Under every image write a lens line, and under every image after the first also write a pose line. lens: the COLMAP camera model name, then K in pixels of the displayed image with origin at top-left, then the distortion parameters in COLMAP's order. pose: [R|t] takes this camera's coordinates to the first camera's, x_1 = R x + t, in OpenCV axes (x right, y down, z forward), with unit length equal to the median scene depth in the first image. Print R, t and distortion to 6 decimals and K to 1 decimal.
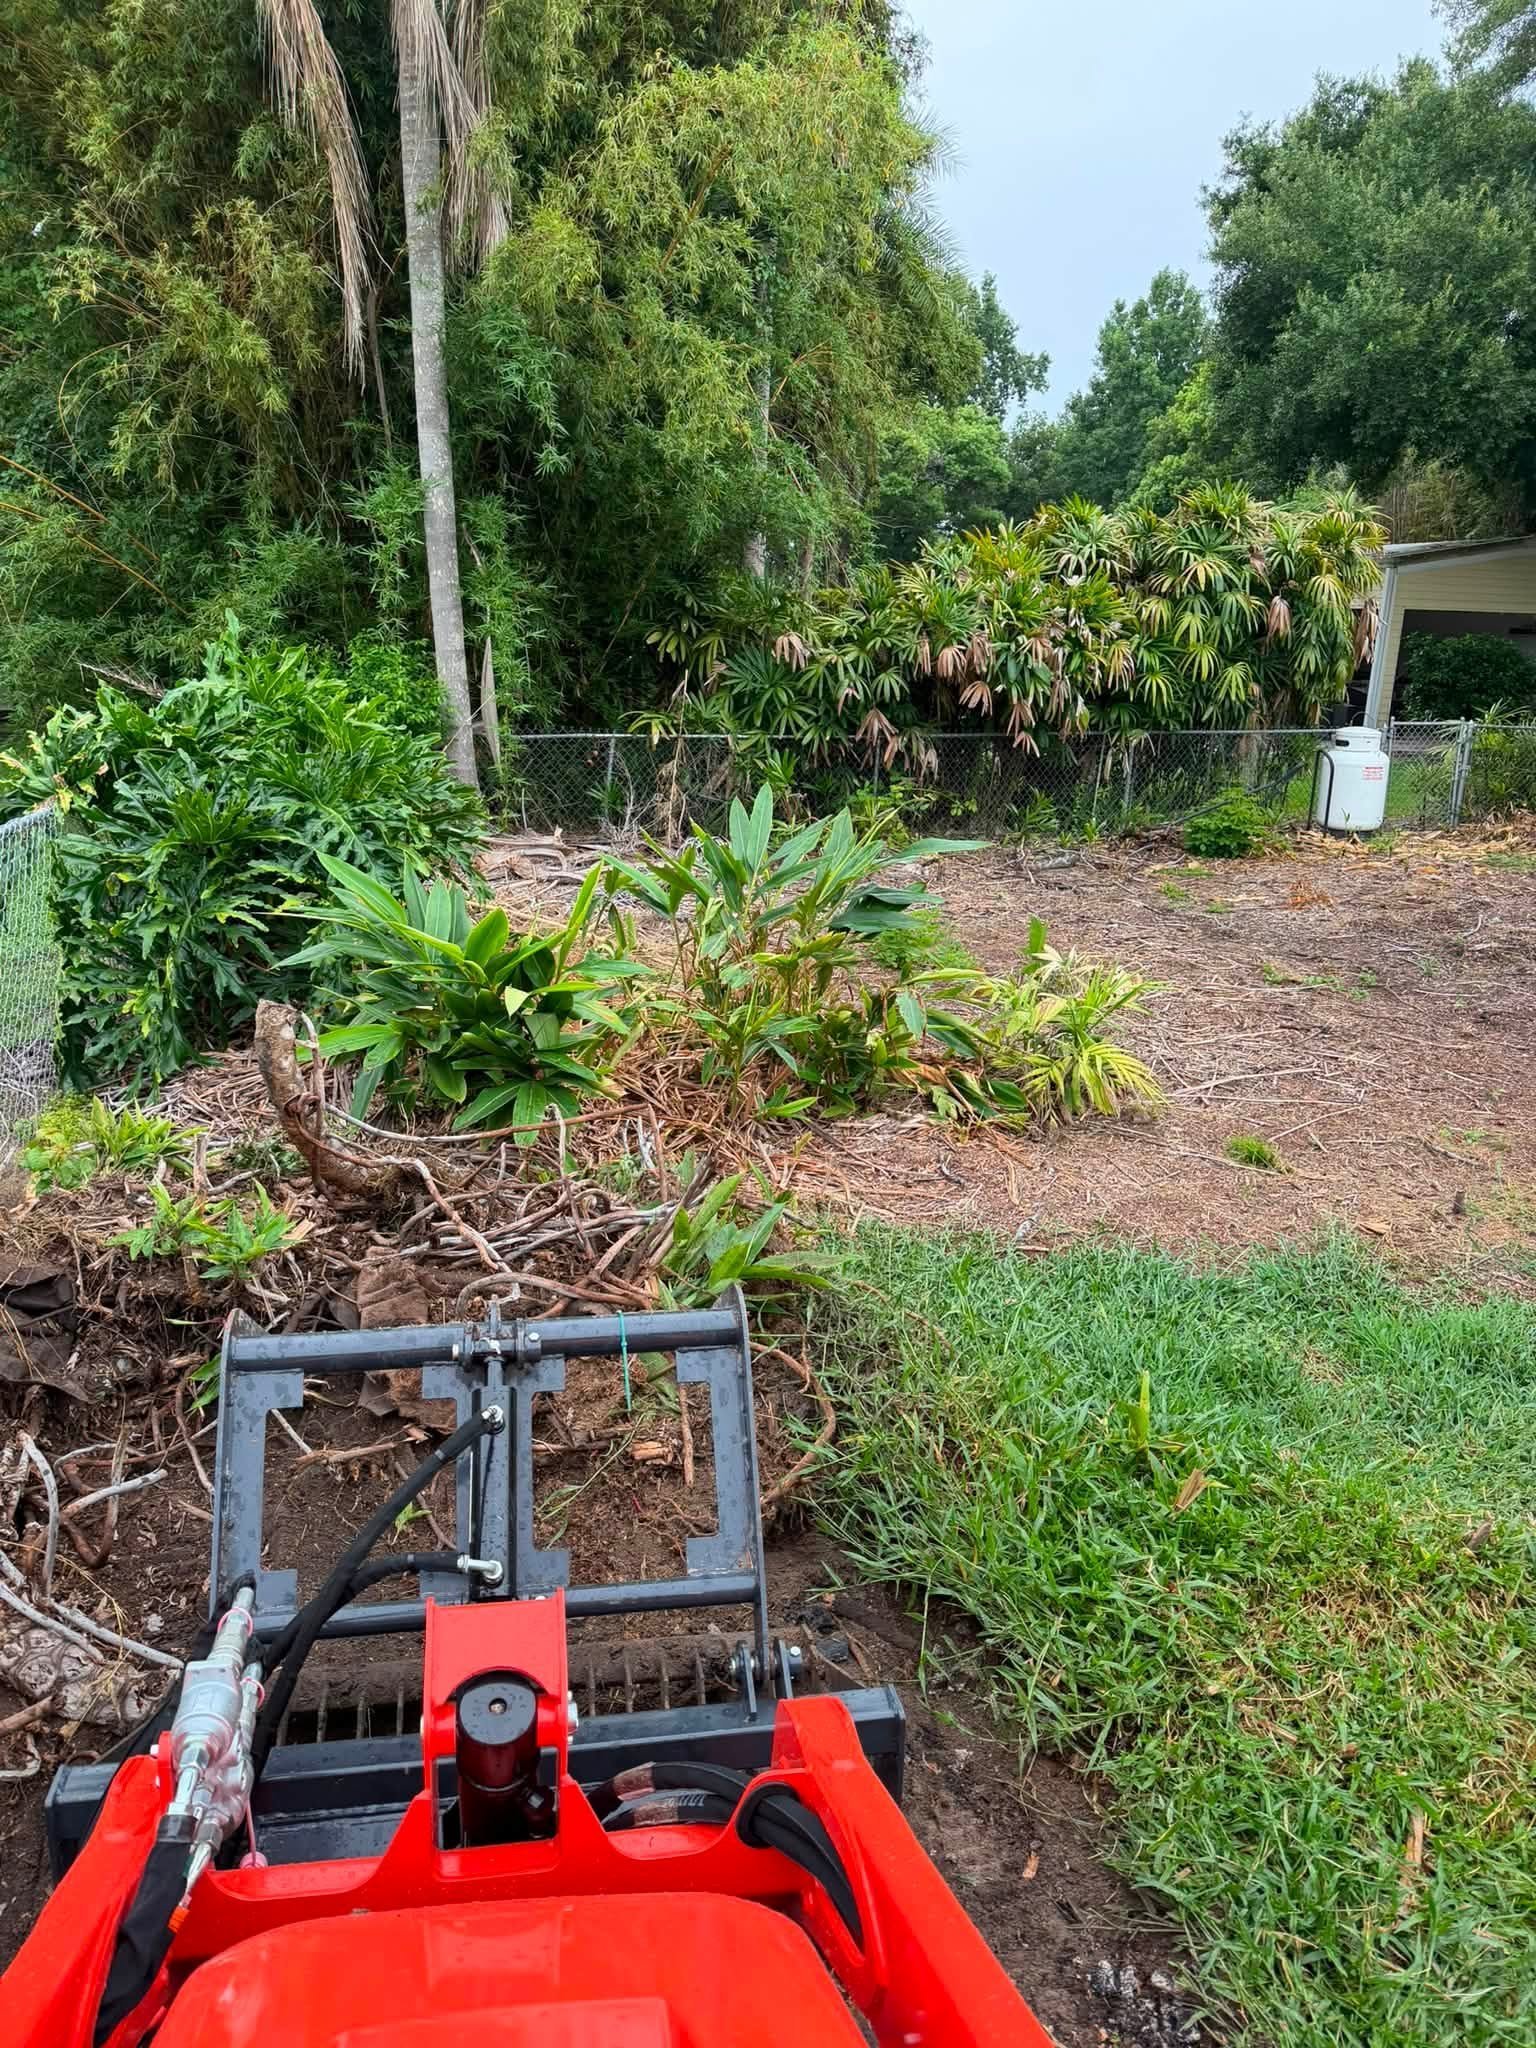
lens RADIAL K [[1544.9, 0, 768.0], [0, 1544.9, 1024.0], [0, 0, 1]] dist [0.112963, -0.150822]
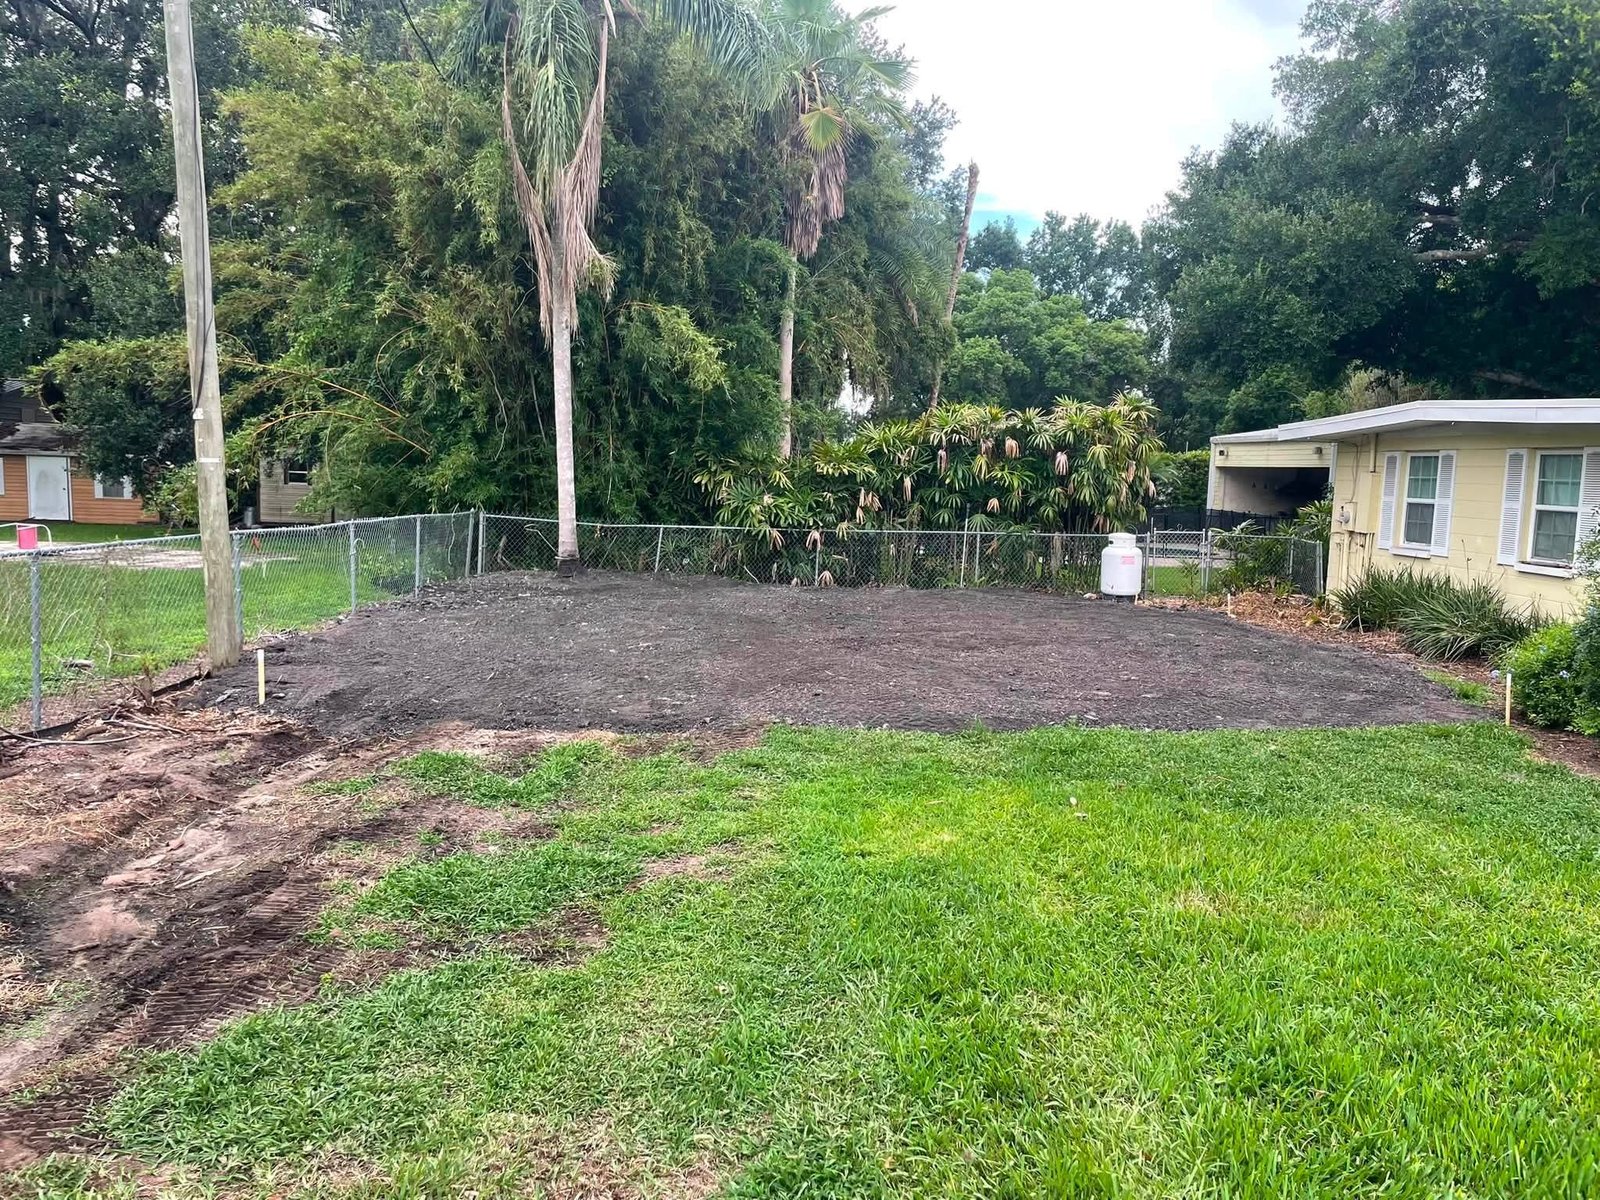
lens RADIAL K [[1207.0, 0, 800.0], [0, 1207.0, 600.0], [0, 0, 1]] dist [0.112963, -0.150822]
pose [[0.986932, 0.018179, -0.160109, 0.268042], [-0.042078, 0.988216, -0.147171, 0.087481], [0.155547, 0.151985, 0.976066, -0.305351]]
